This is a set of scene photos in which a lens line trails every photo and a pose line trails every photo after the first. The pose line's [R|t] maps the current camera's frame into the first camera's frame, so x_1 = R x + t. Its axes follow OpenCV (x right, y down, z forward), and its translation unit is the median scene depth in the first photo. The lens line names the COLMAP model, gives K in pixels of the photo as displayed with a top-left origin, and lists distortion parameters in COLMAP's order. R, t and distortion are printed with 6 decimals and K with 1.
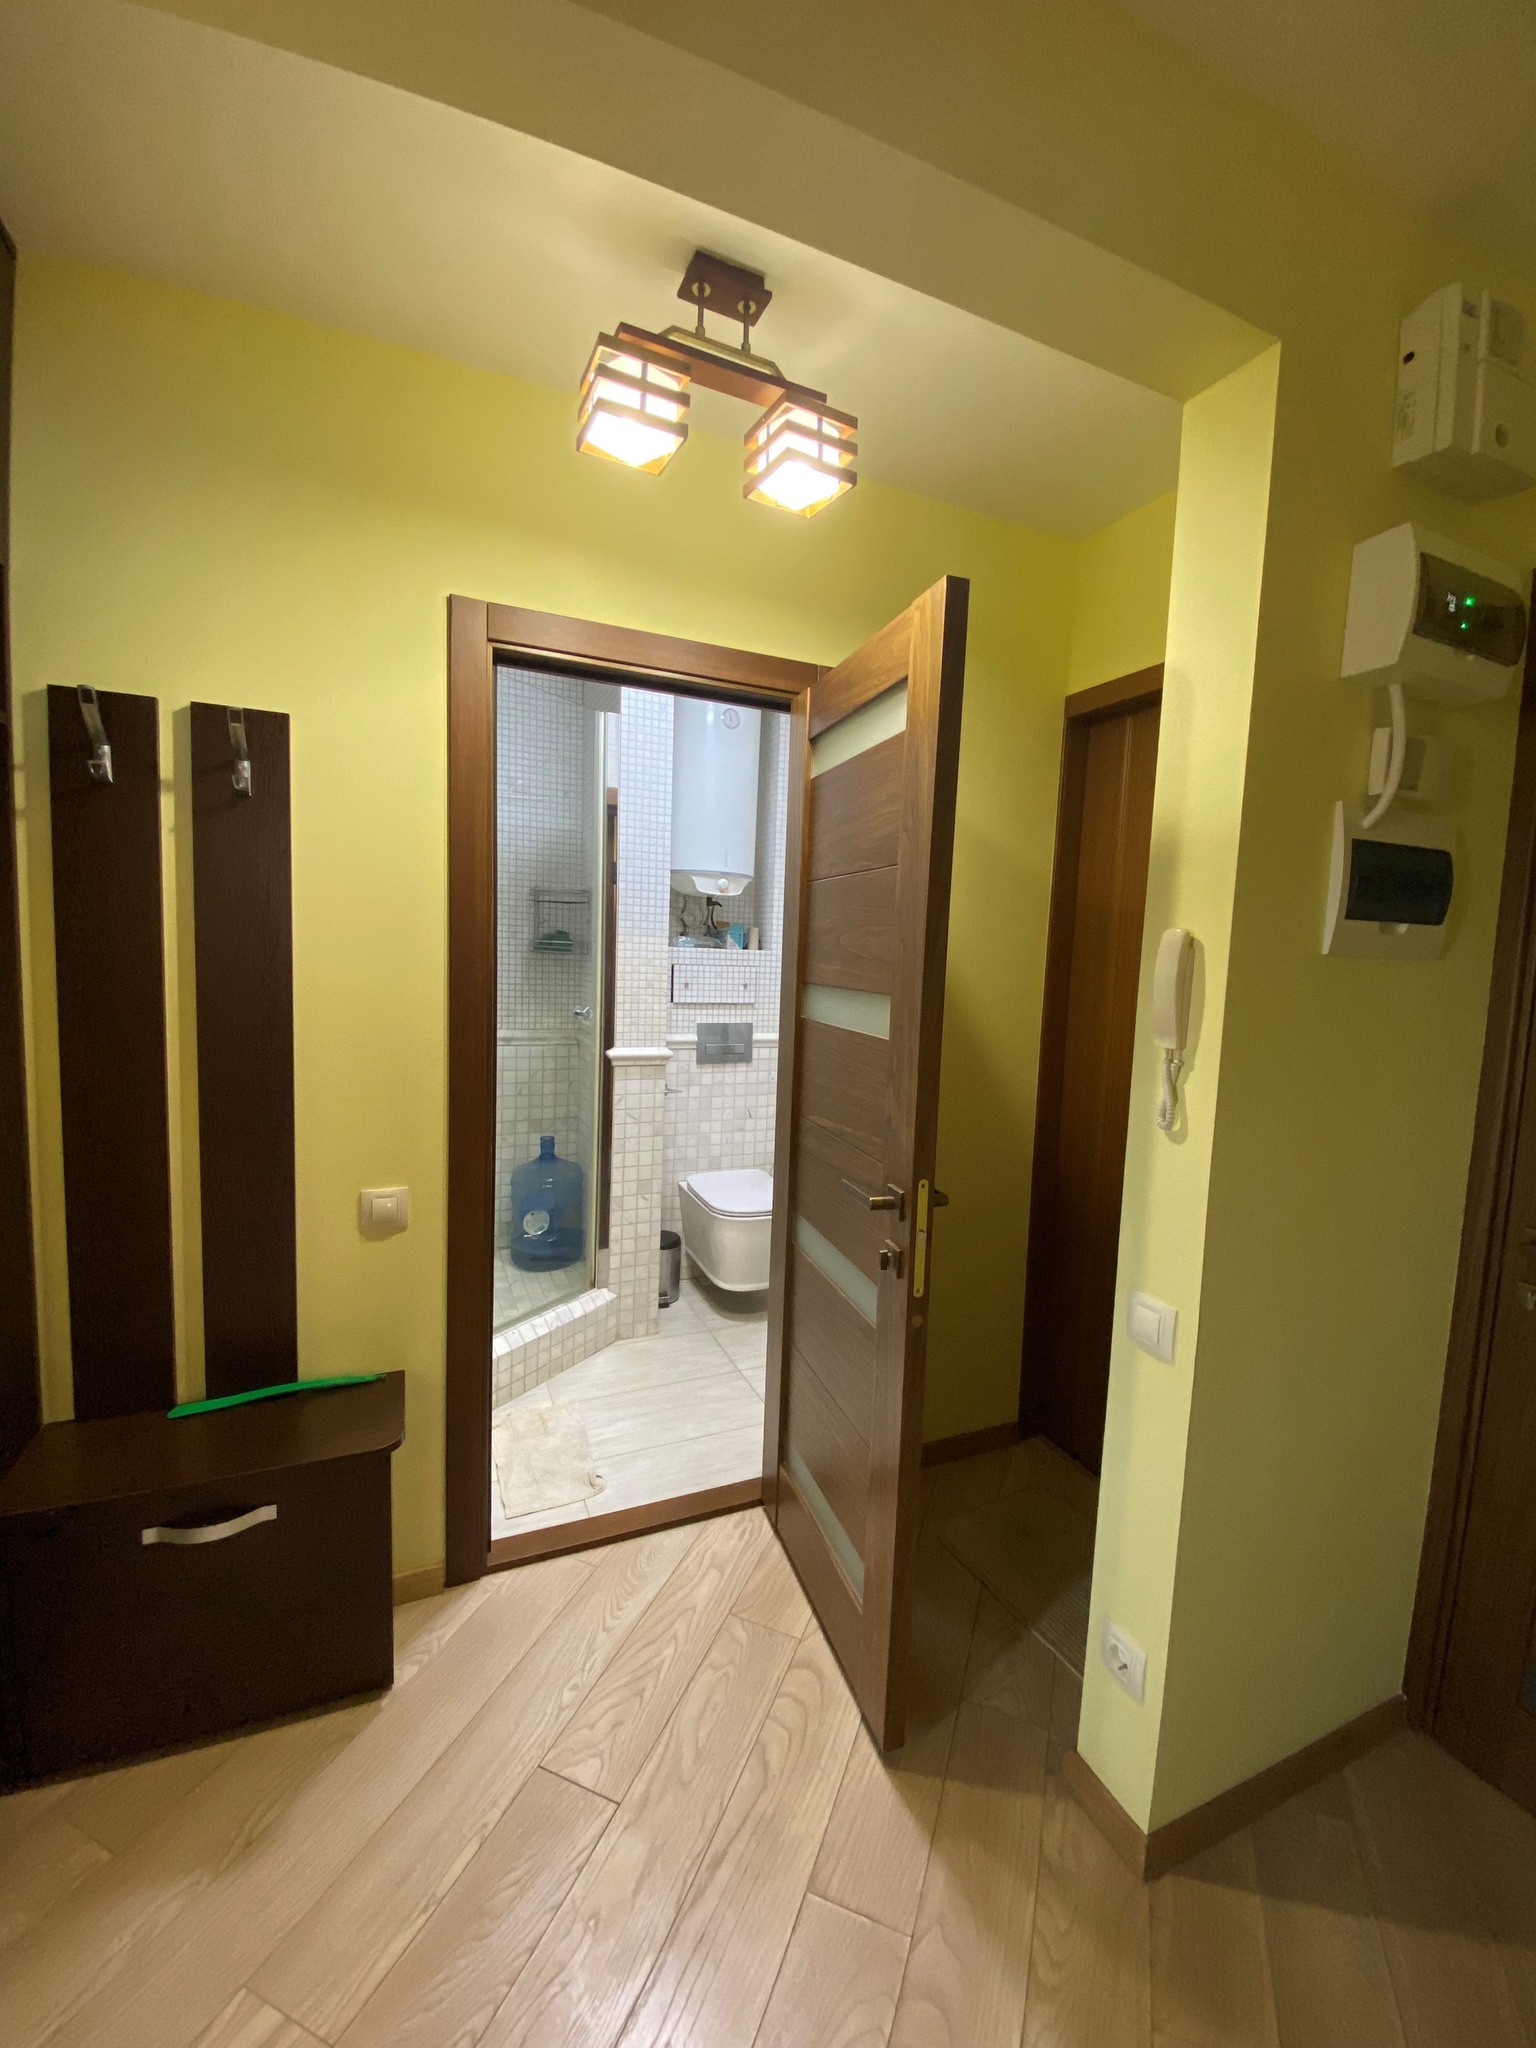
lens RADIAL K [[820.3, 0, 772.9], [0, 820.3, 1016.6], [0, 0, 1]] dist [0.077183, -0.049608]
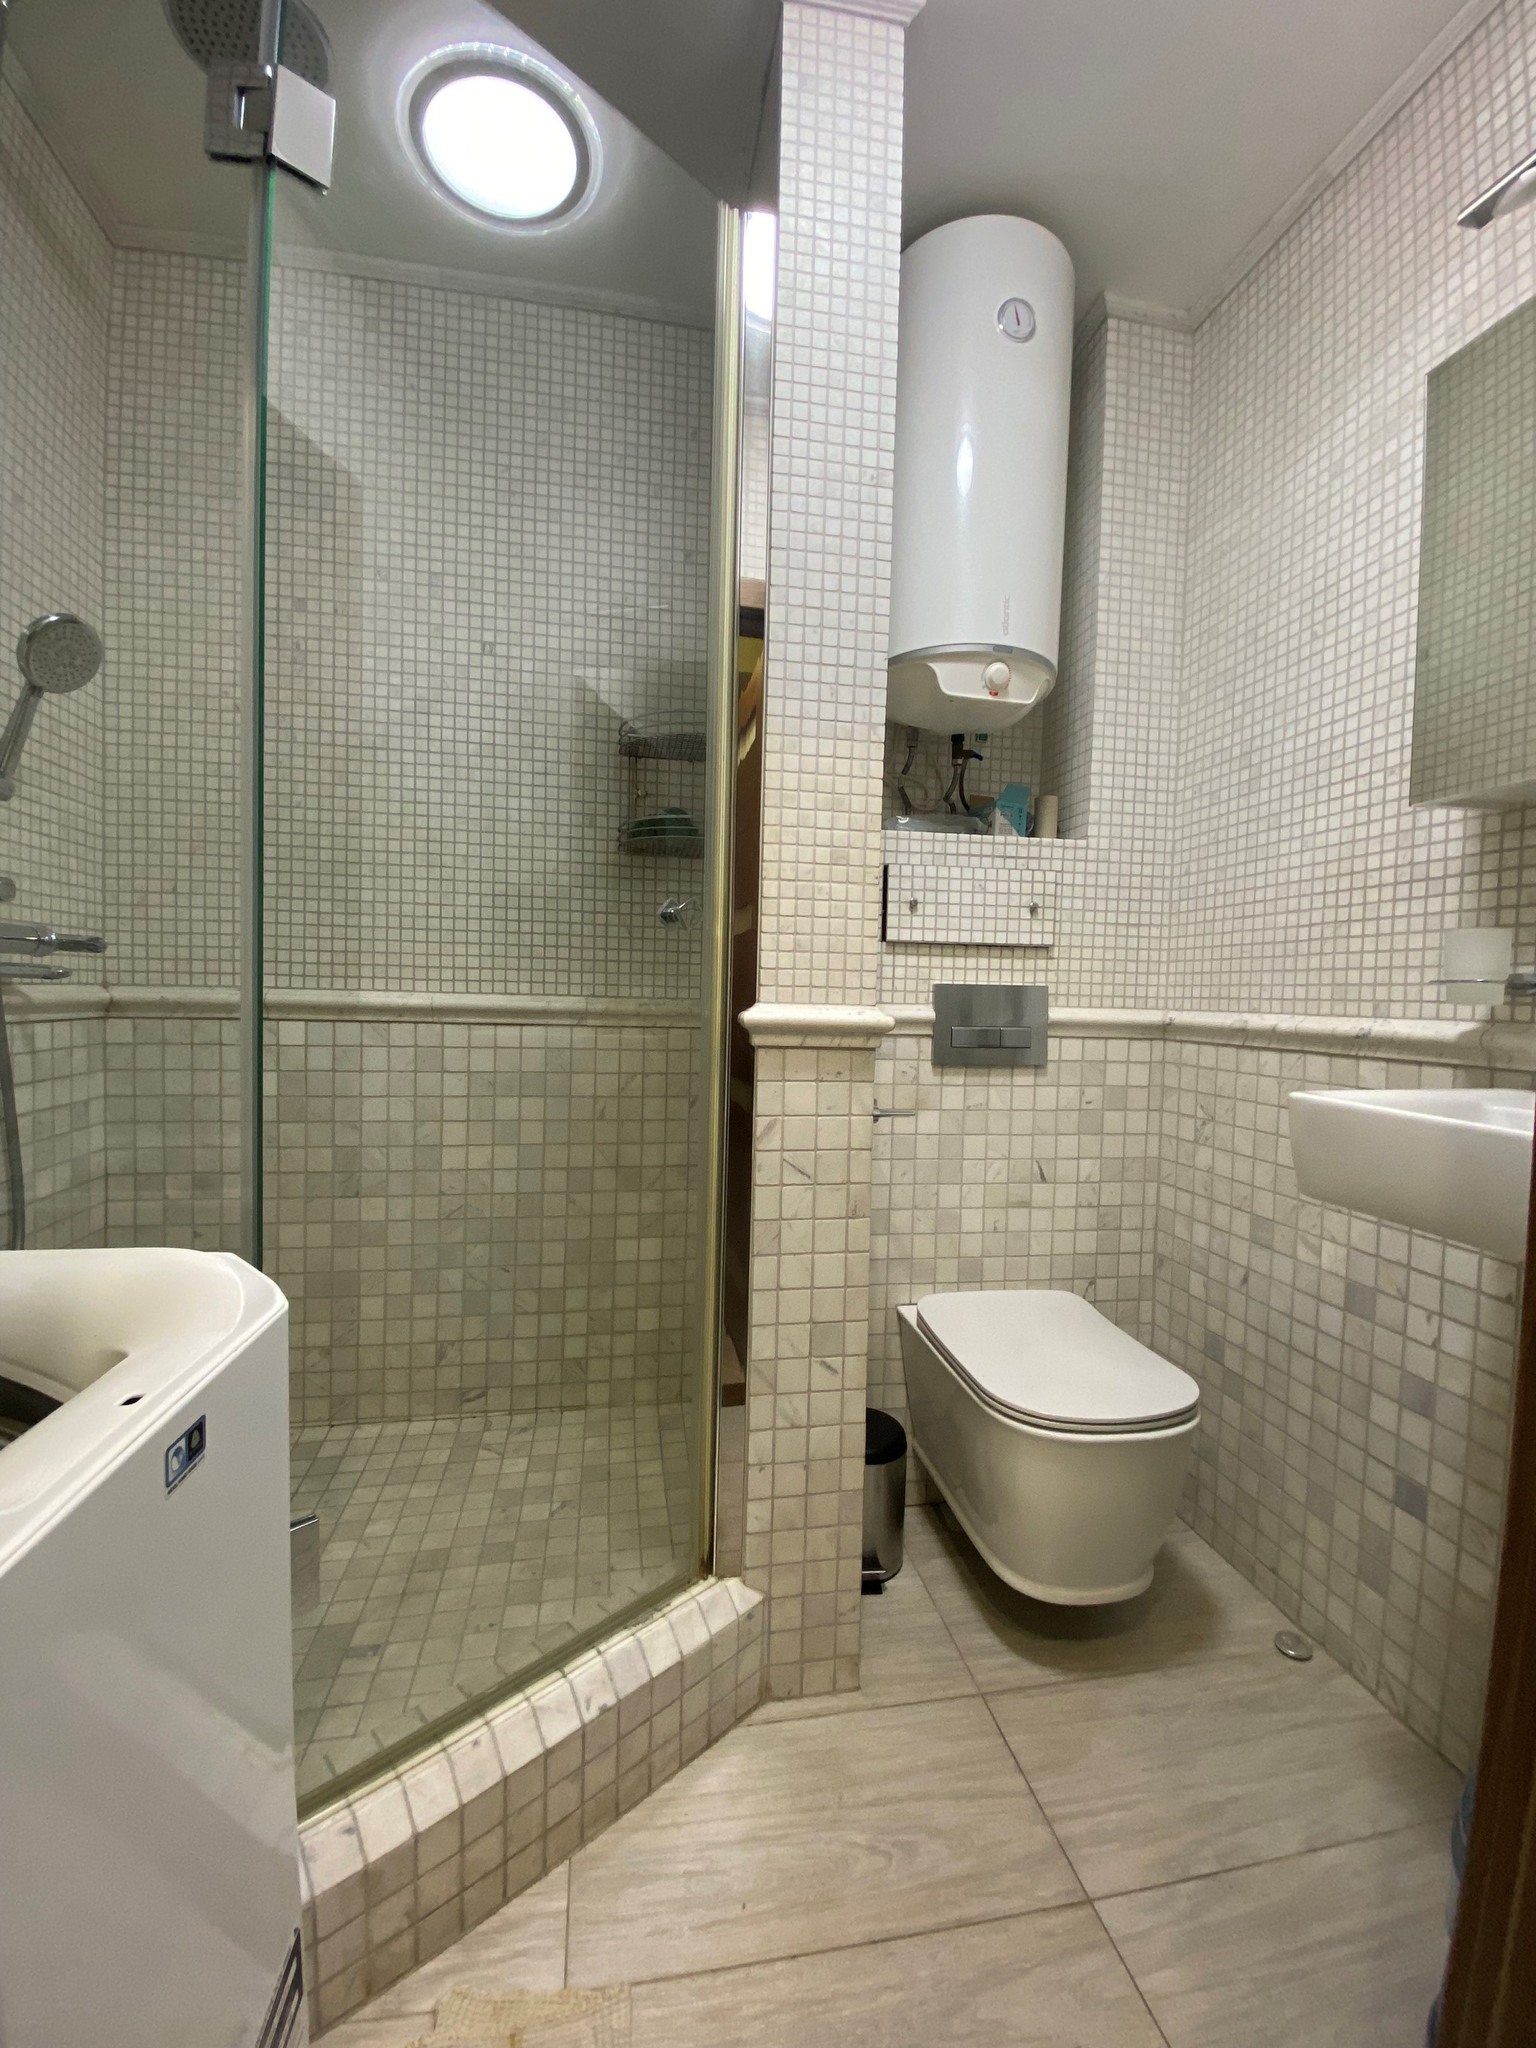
lens RADIAL K [[825.2, 0, 765.2], [0, 825.2, 1020.0], [0, 0, 1]] dist [0.034244, -0.026946]
pose [[0.971209, -0.004692, -0.238185, -0.082391], [-0.008939, 0.998384, -0.056116, 0.066384], [0.238063, 0.056629, 0.969597, 0.557324]]
